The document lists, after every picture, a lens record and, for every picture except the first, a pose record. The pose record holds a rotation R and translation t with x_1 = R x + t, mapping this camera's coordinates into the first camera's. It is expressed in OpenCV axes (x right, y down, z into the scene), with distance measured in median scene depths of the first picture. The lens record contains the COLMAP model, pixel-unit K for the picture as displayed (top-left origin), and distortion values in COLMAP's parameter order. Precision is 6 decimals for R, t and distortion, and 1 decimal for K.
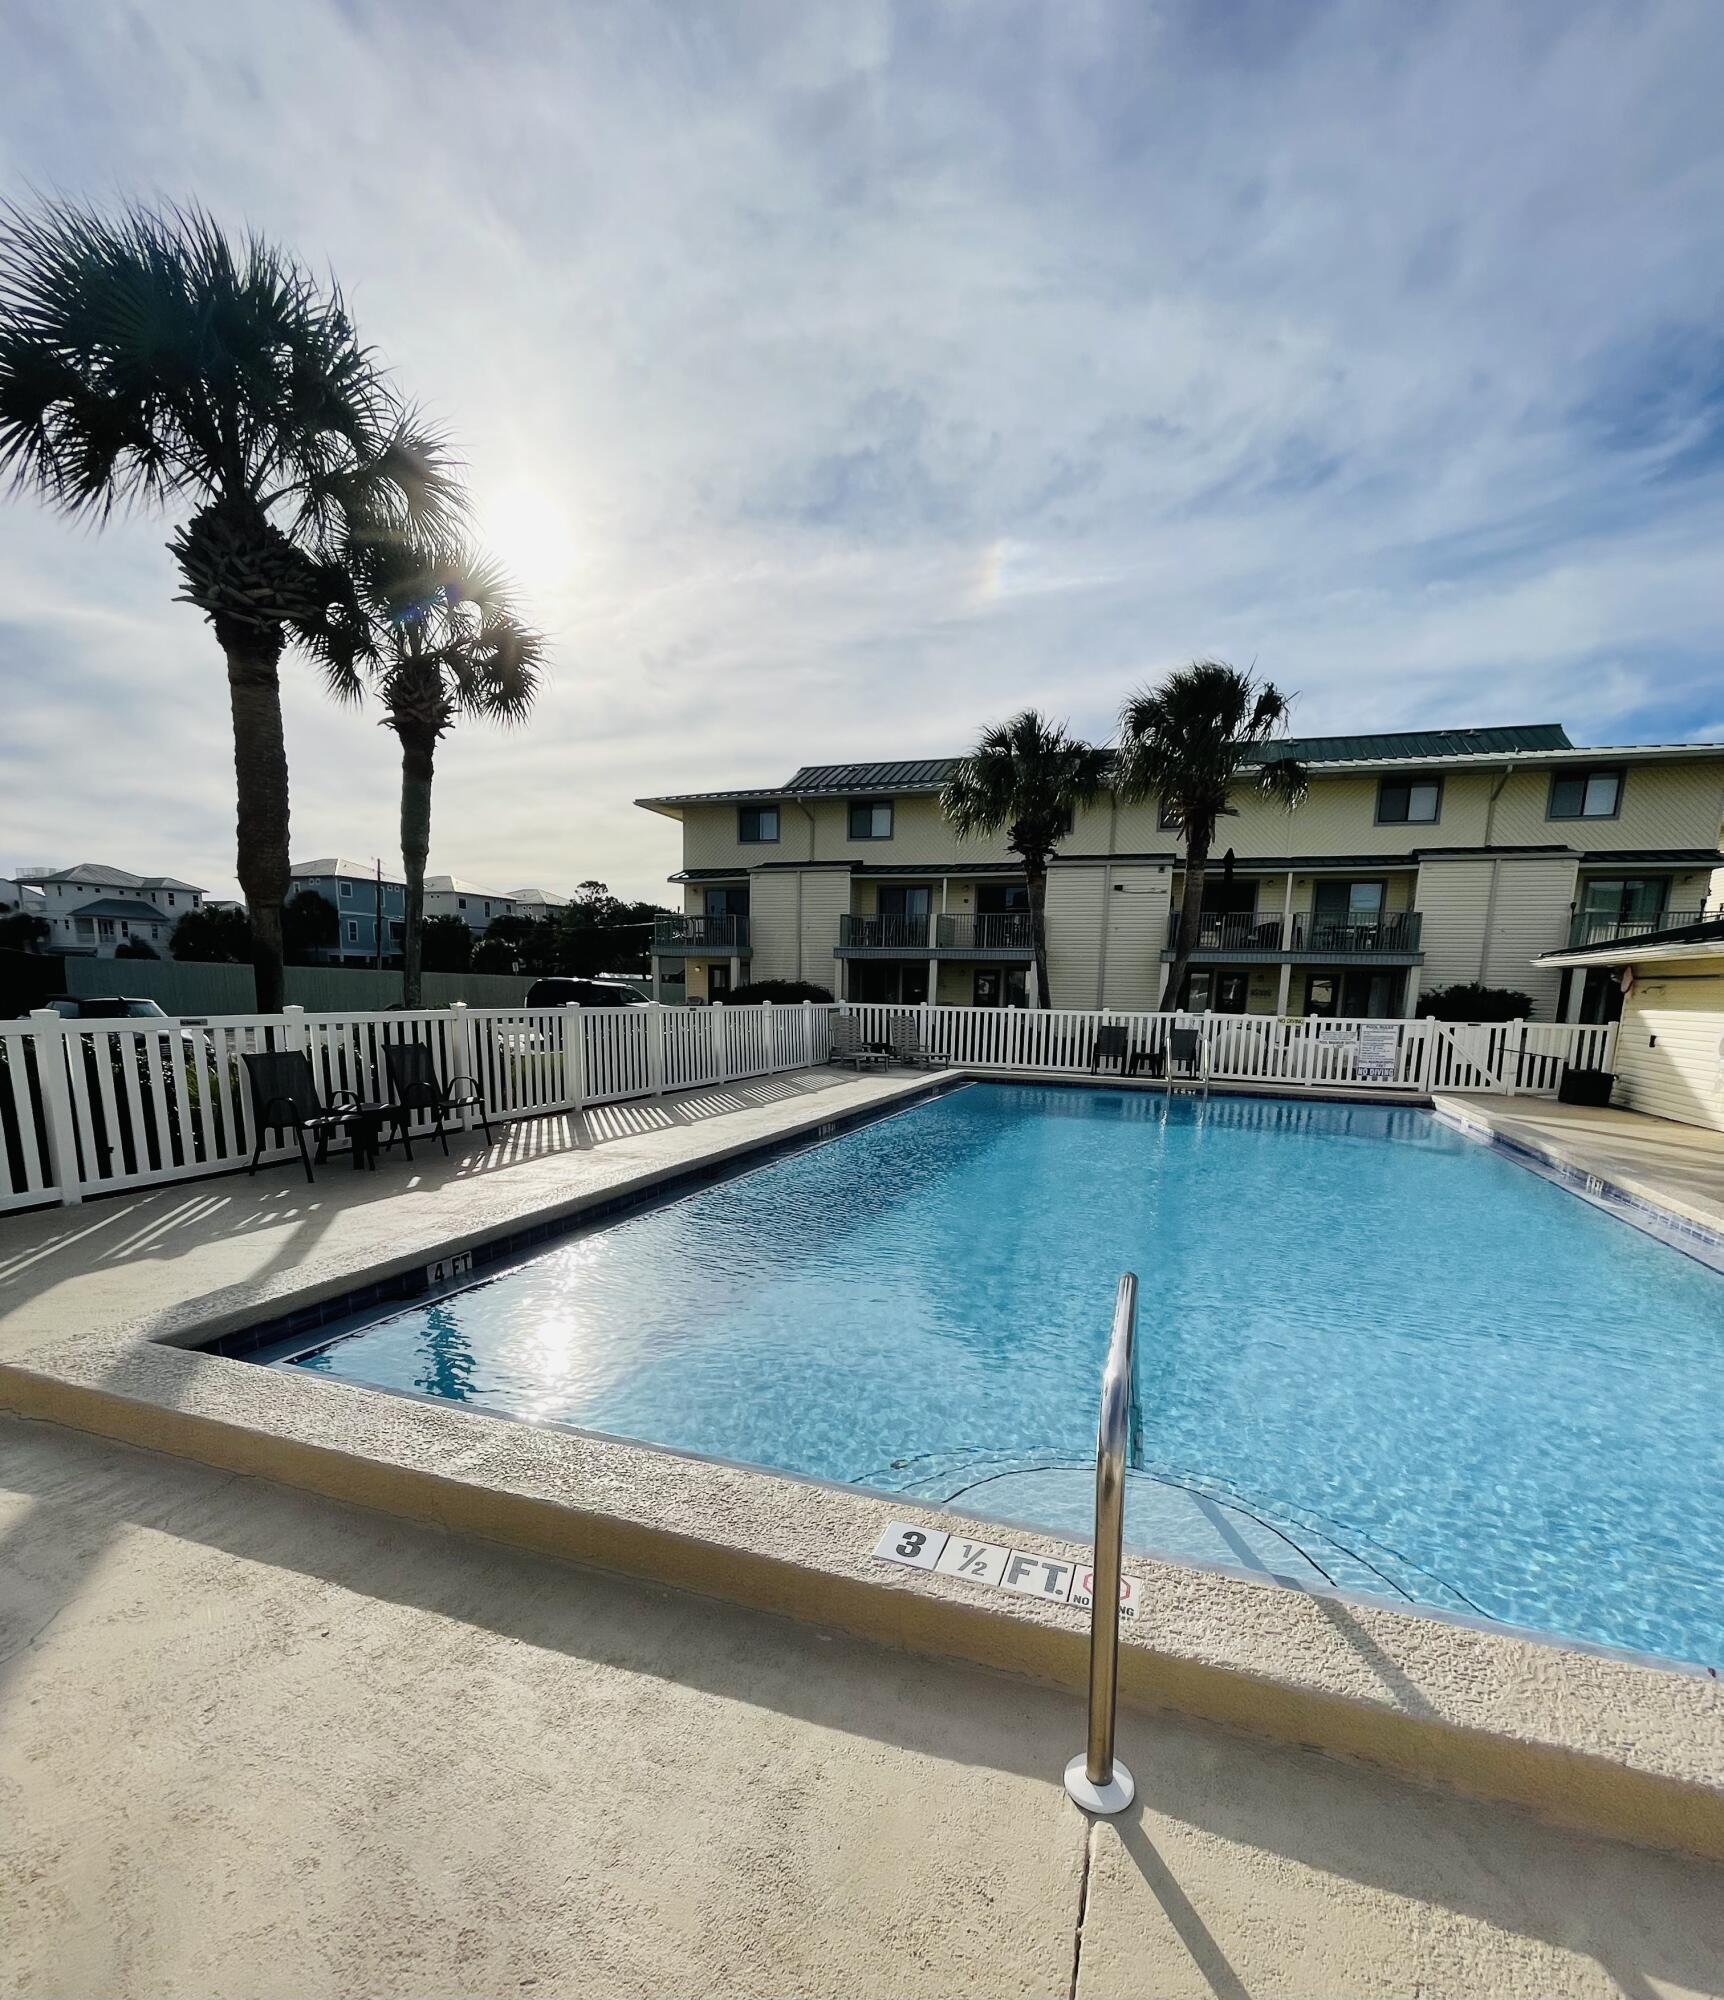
lens RADIAL K [[944.8, 0, 860.4], [0, 944.8, 1142.9], [0, 0, 1]] dist [0.001654, 0.001083]
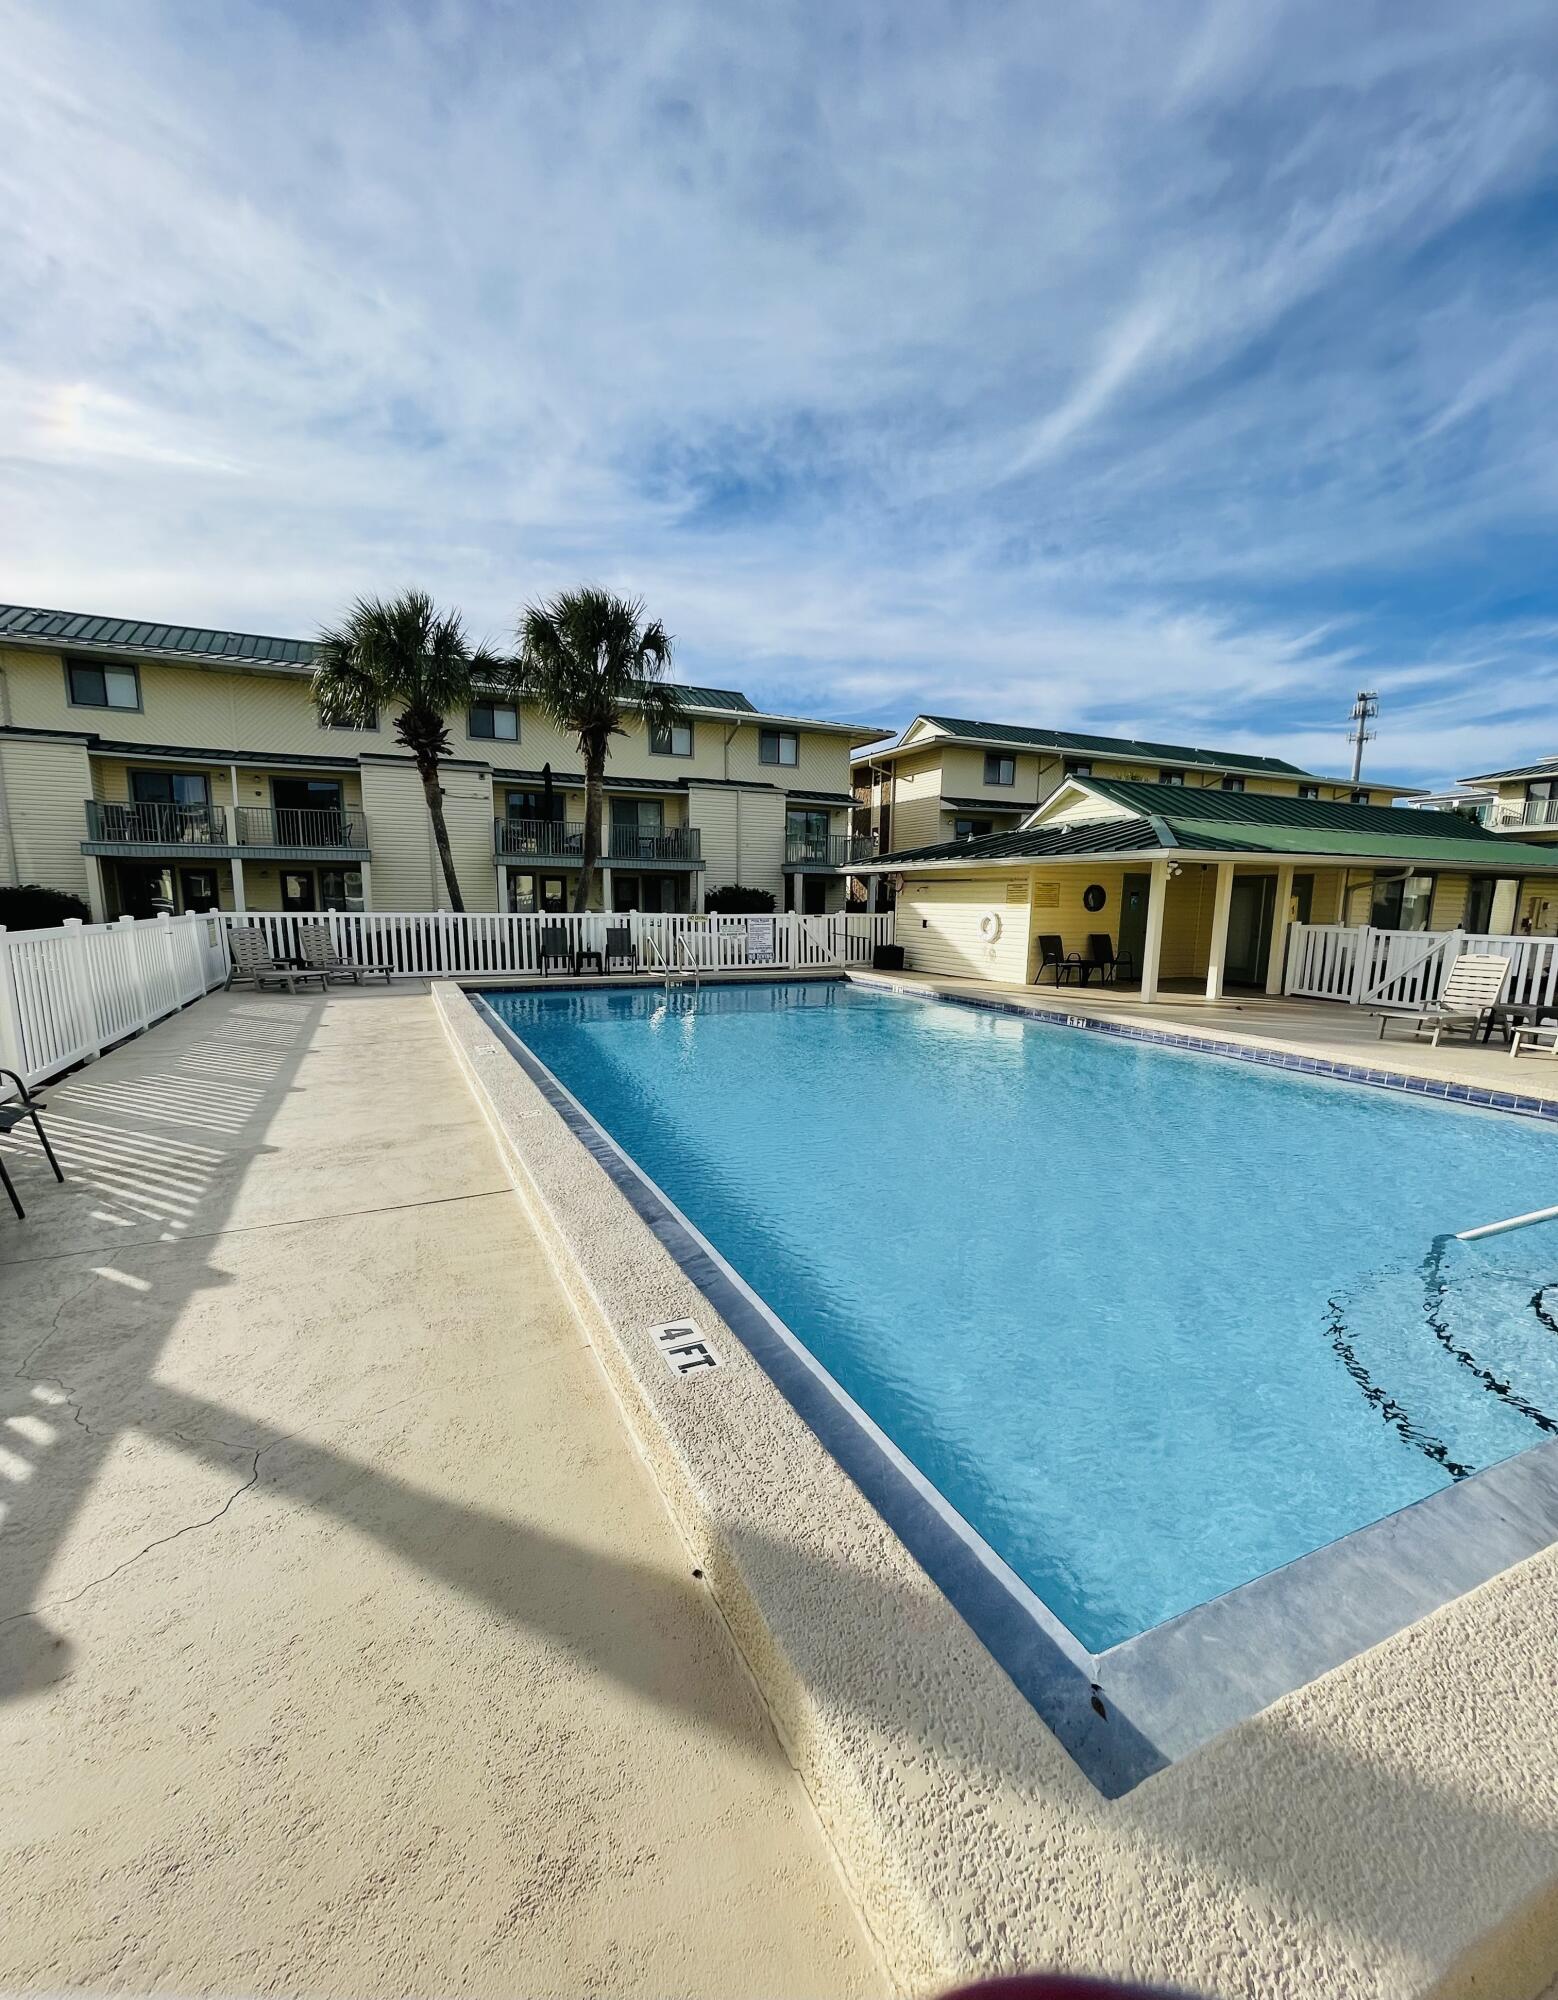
lens RADIAL K [[866.7, 0, 761.9], [0, 866.7, 1006.2], [0, 0, 1]] dist [-0.002125, 0.001730]
pose [[0.705043, -0.103904, 0.701511, -0.215087], [0.122919, 0.992141, 0.023413, -0.030535], [-0.698430, 0.069722, 0.712274, 0.164632]]
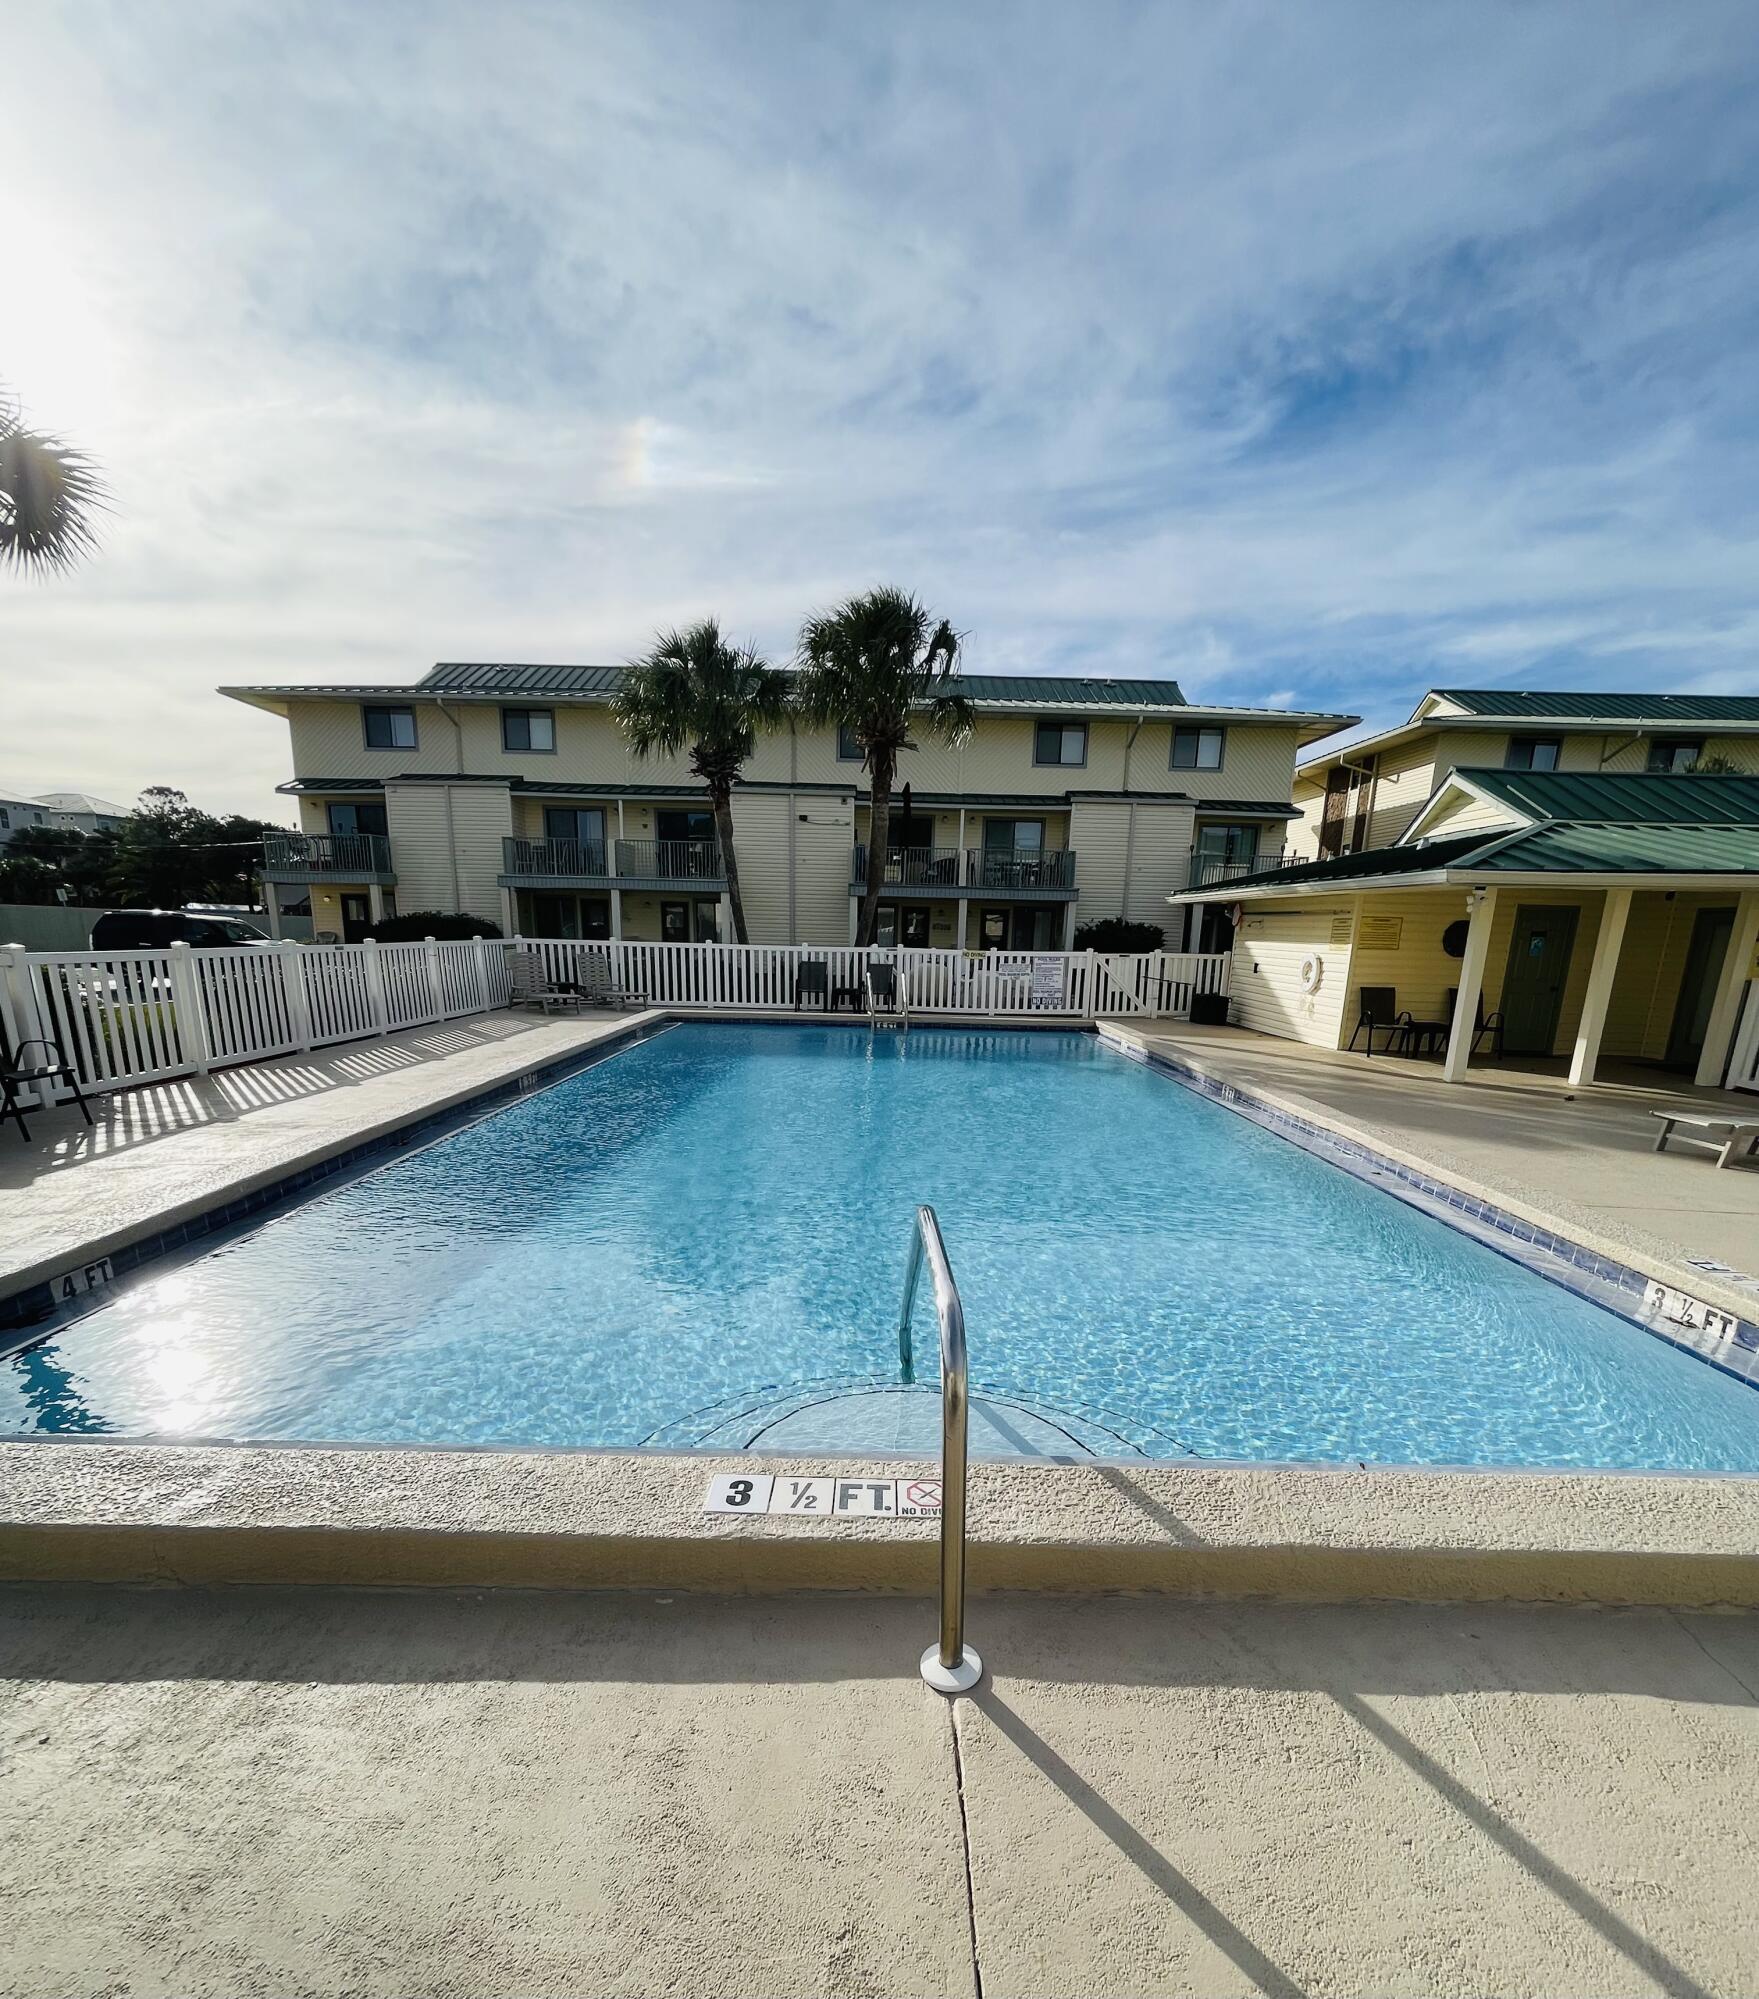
lens RADIAL K [[965.7, 0, 882.2], [0, 965.7, 1172.5], [0, 0, 1]] dist [-0.003925, 0.004231]
pose [[0.940517, -0.086138, 0.328647, -0.015313], [0.055575, 0.993303, 0.101298, -0.001156], [-0.335171, -0.077008, 0.939005, 0.001947]]
